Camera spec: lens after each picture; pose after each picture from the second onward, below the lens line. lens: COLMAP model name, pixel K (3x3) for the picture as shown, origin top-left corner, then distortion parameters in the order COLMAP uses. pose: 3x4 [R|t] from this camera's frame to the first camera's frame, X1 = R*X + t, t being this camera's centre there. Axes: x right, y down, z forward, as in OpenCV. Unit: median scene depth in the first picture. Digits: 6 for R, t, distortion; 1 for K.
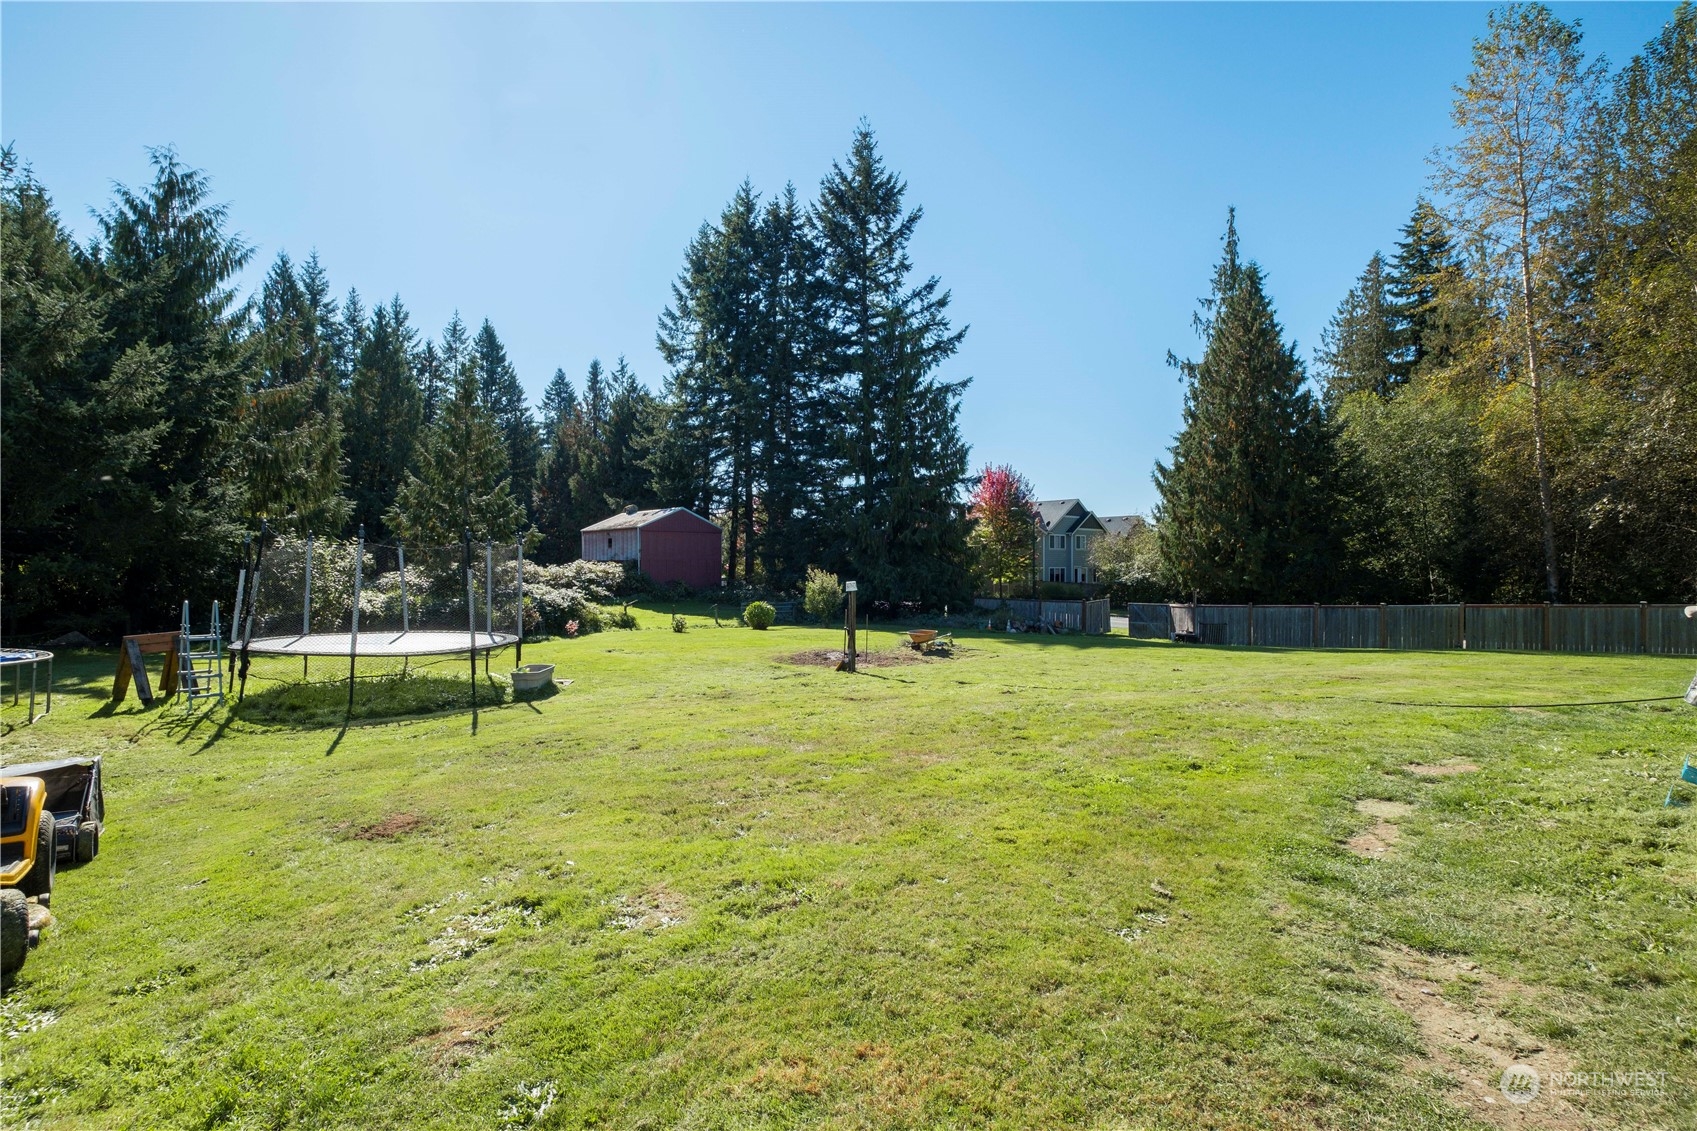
lens RADIAL K [[831.3, 0, 843.1], [0, 831.3, 549.5], [0, 0, 1]] dist [0.001968, -0.000195]
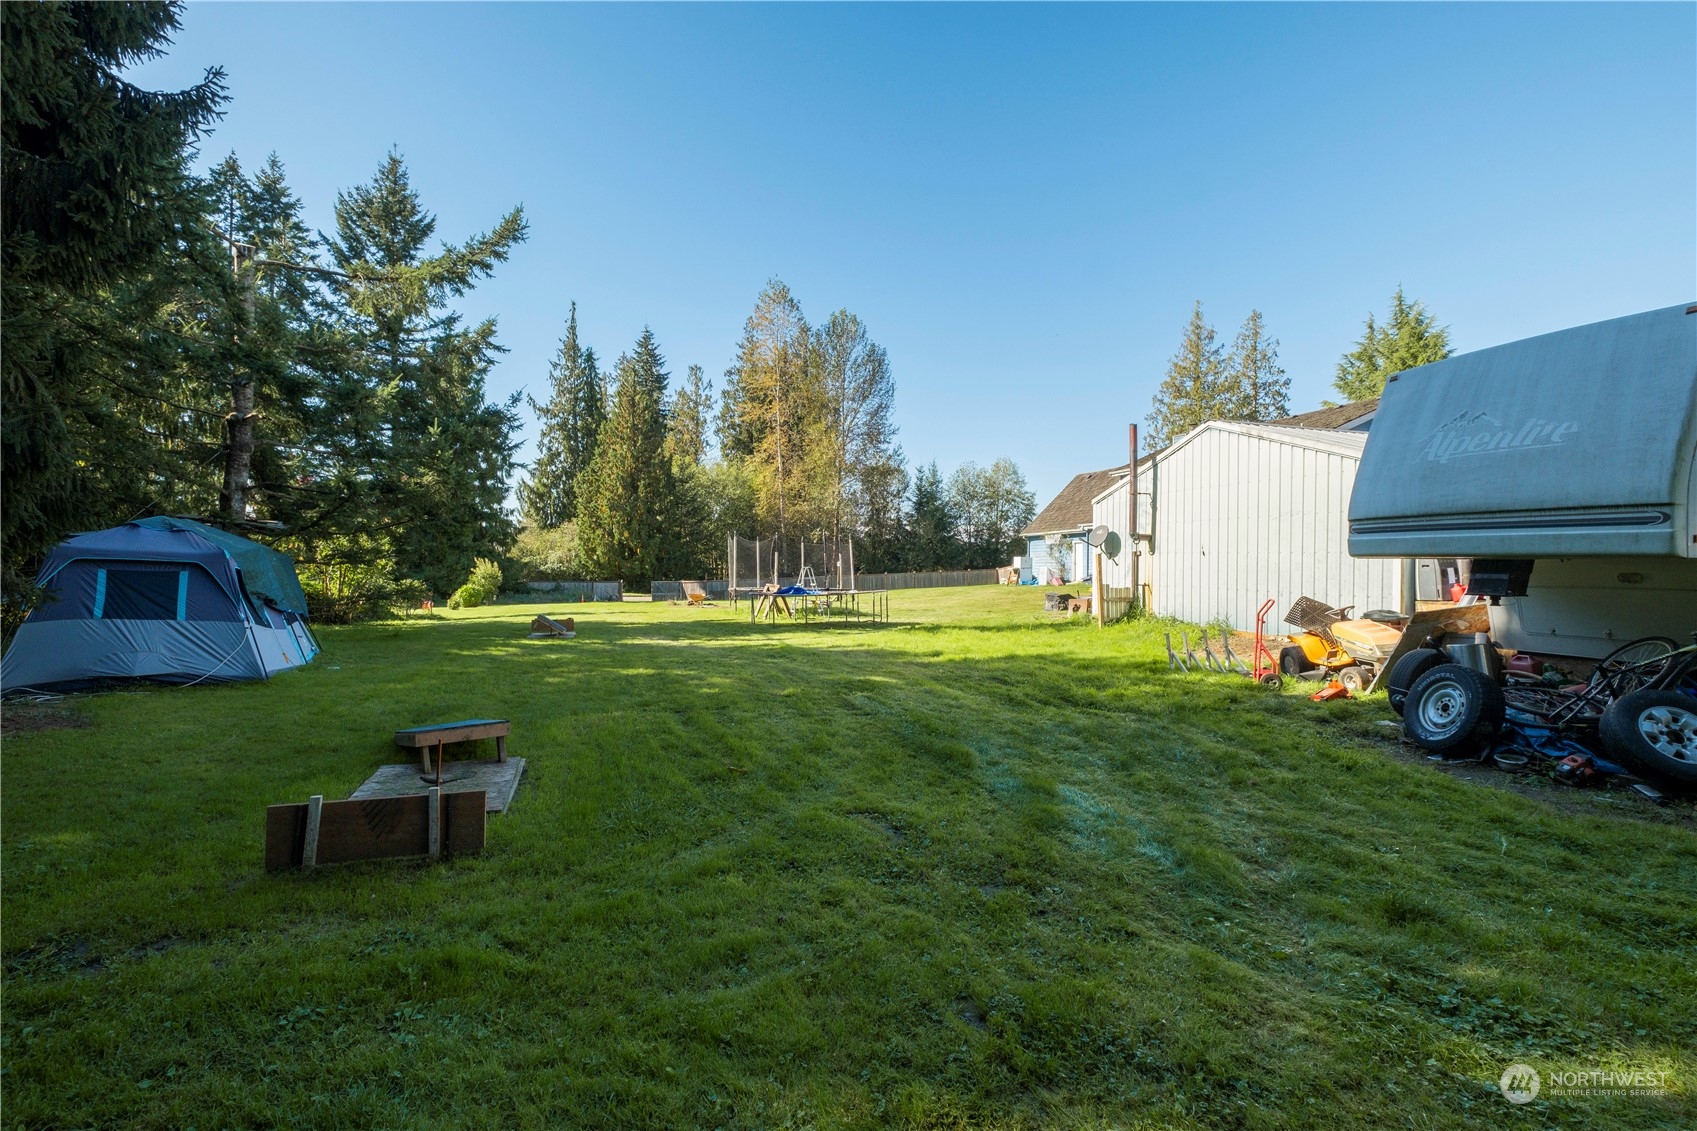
lens RADIAL K [[739.9, 0, 837.3], [0, 739.9, 562.0], [0, 0, 1]] dist [-0.004978, 0.001221]
pose [[0.475527, 0.004184, 0.879691, -0.549861], [-0.021579, 0.999743, 0.006910, 0.008014], [-0.879437, -0.022269, 0.475495, 0.020392]]
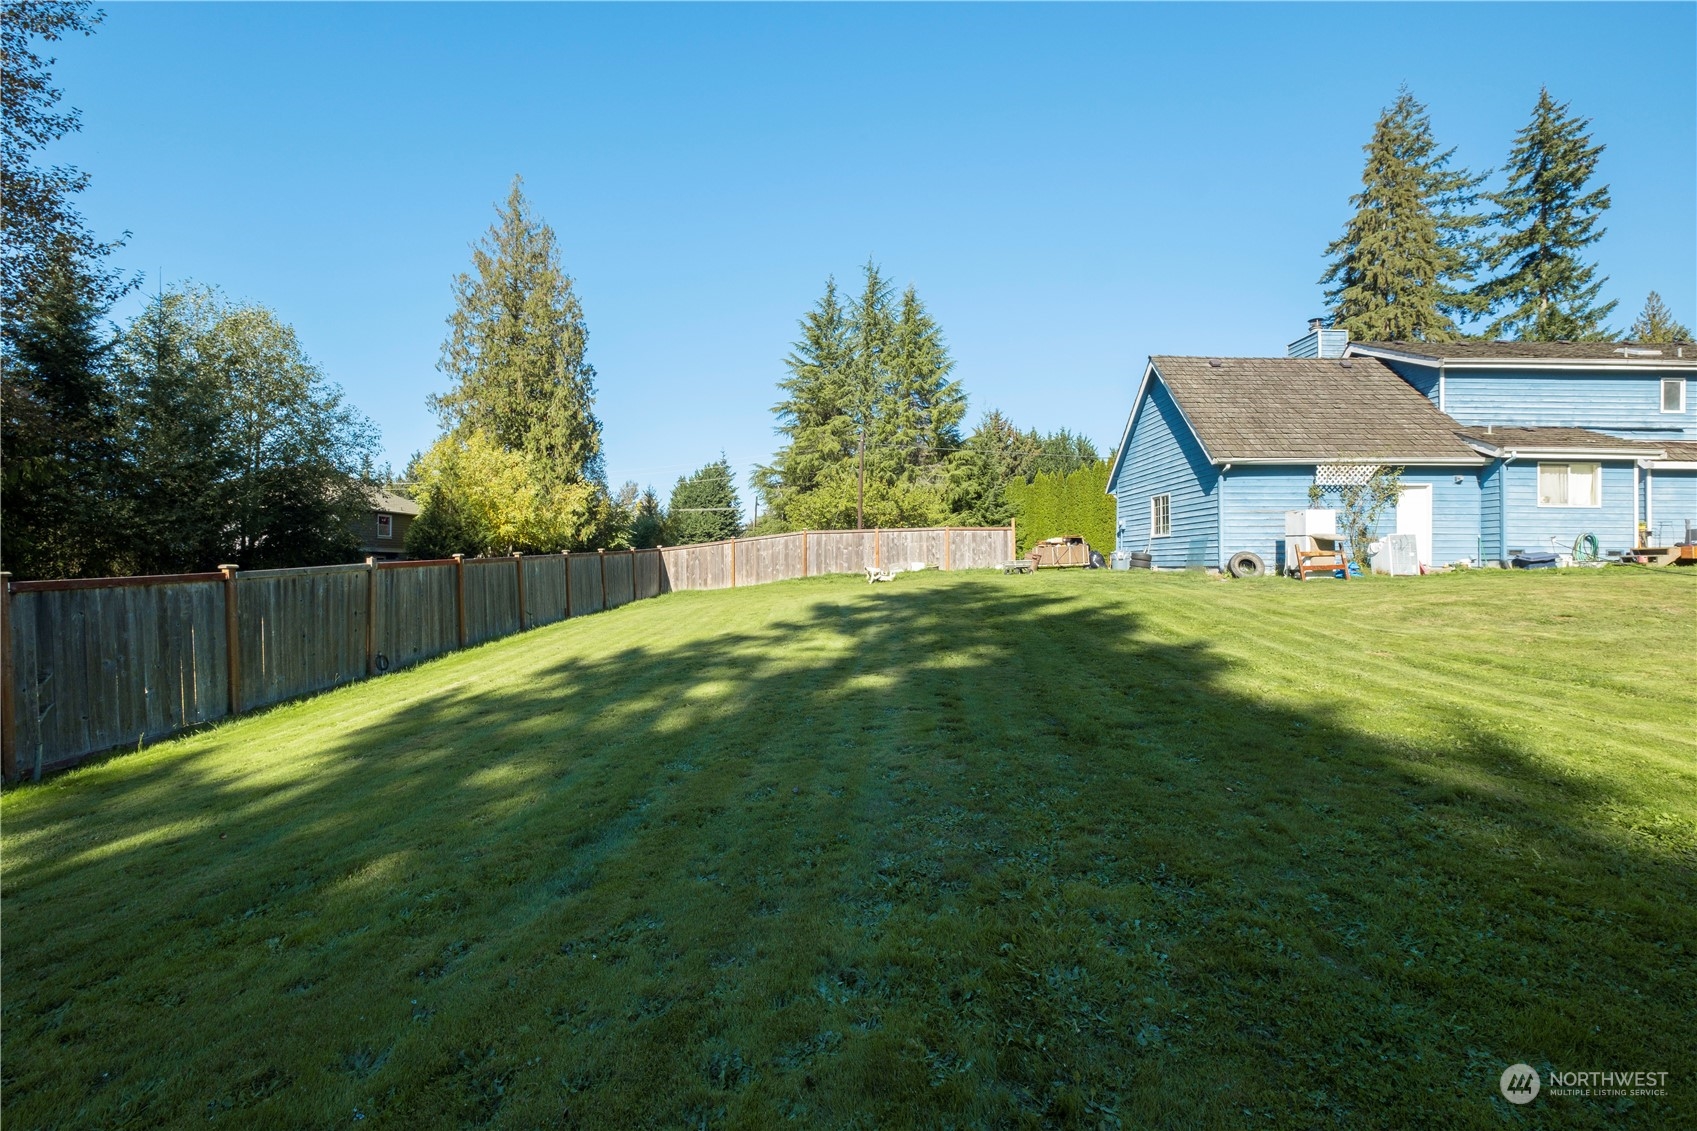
lens RADIAL K [[739.9, 0, 840.3], [0, 739.9, 563.3], [0, 0, 1]] dist [-0.004978, 0.001221]
pose [[-0.724033, 0.001274, 0.689764, 0.160308], [-0.017939, 0.999625, -0.020677, 0.038134], [-0.689532, -0.027345, -0.723739, 0.606279]]
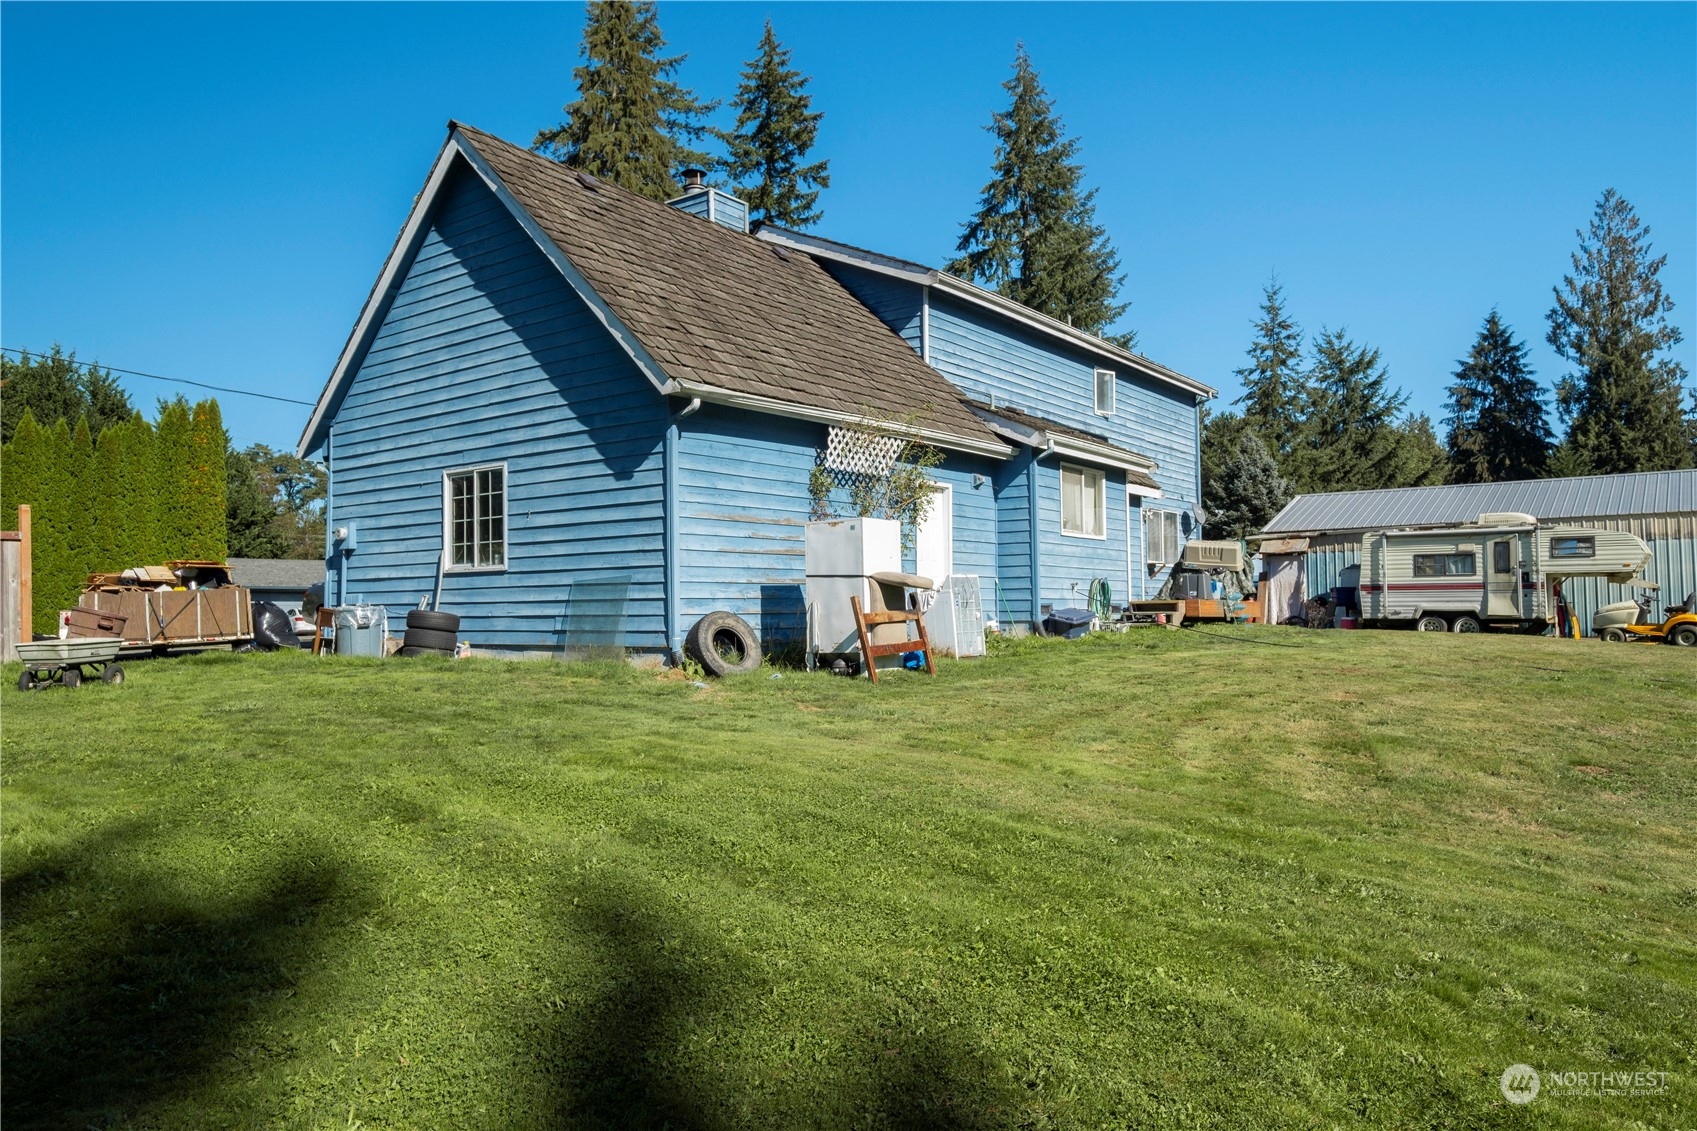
lens RADIAL K [[1160.7, 0, 847.2], [0, 1160.7, 557.6], [0, 0, 1]] dist [-0.015762, 0.020147]
pose [[-0.988870, 0.002642, -0.148759, 0.272727], [0.012794, 0.997649, -0.067331, 0.027096], [0.148231, -0.068485, -0.986579, 0.452589]]
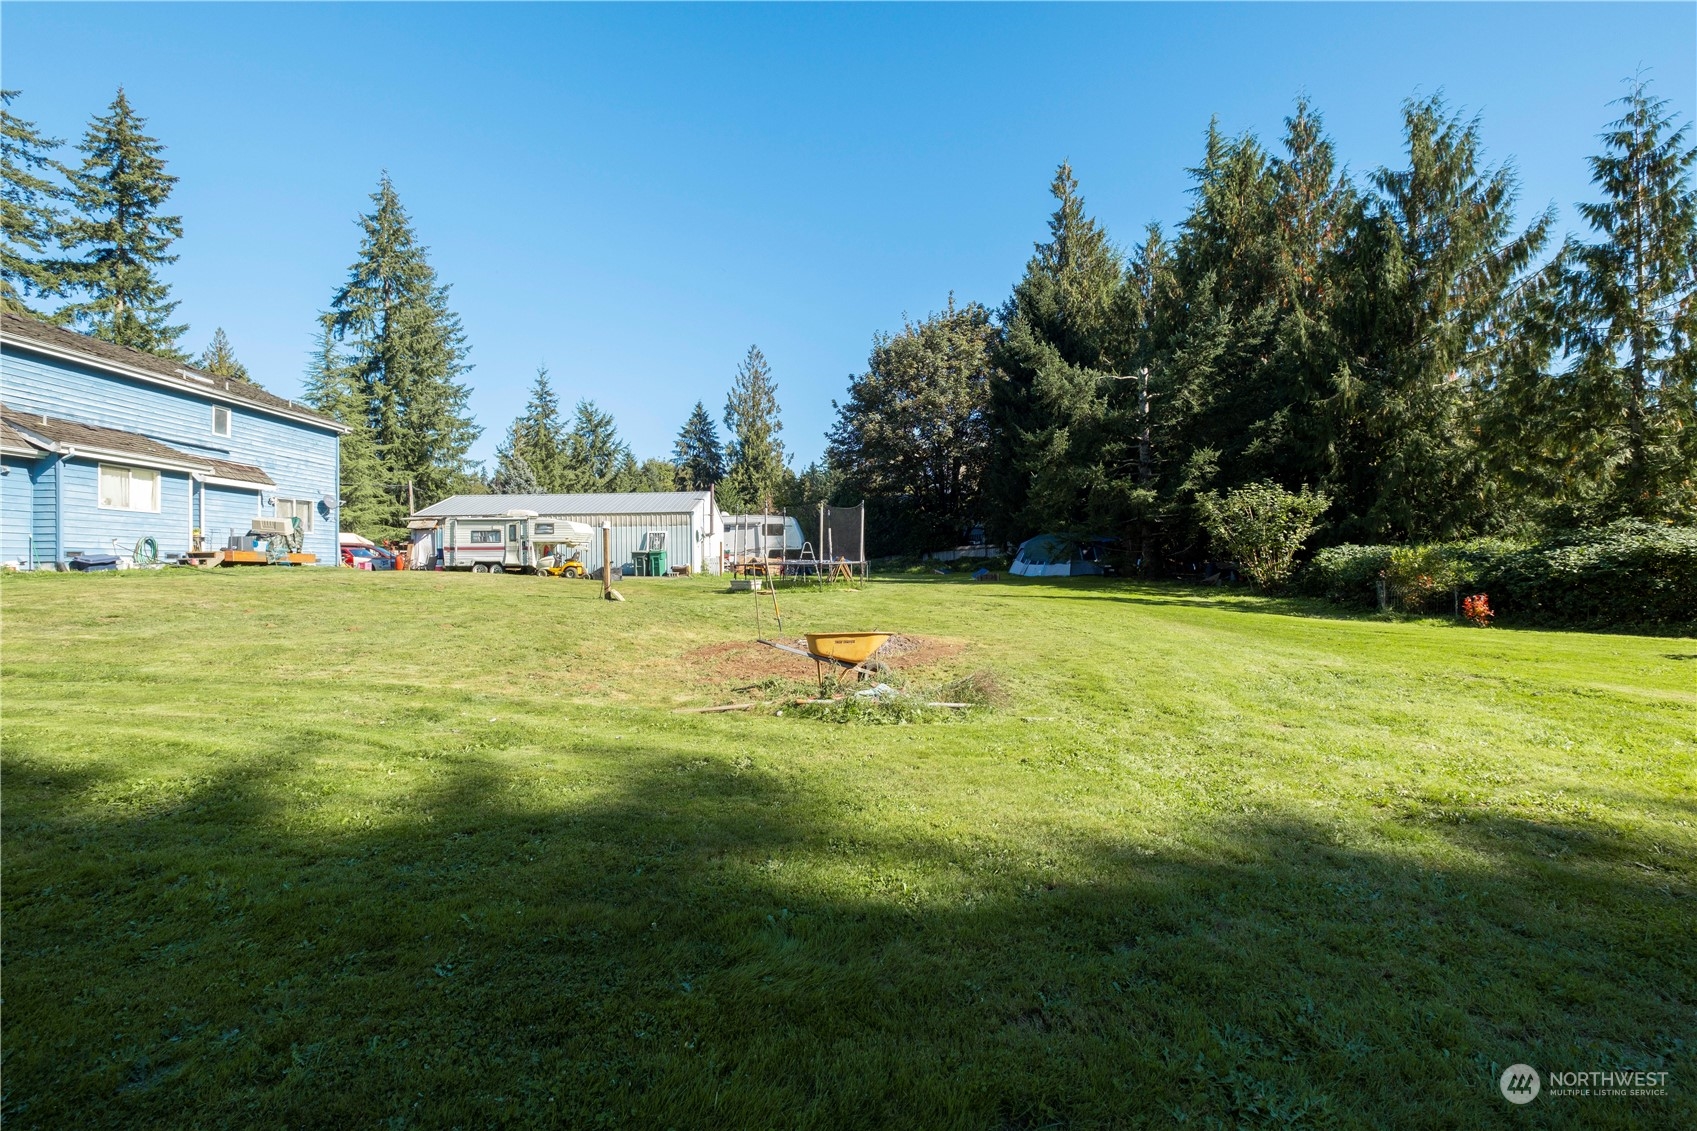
lens RADIAL K [[739.9, 0, 842.9], [0, 739.9, 559.1], [0, 0, 1]] dist [-0.004978, 0.001221]
pose [[-0.716552, 0.000230, -0.697533, 0.153029], [0.024356, 0.999398, -0.024690, 0.038805], [0.697108, -0.034681, -0.716127, 0.612781]]
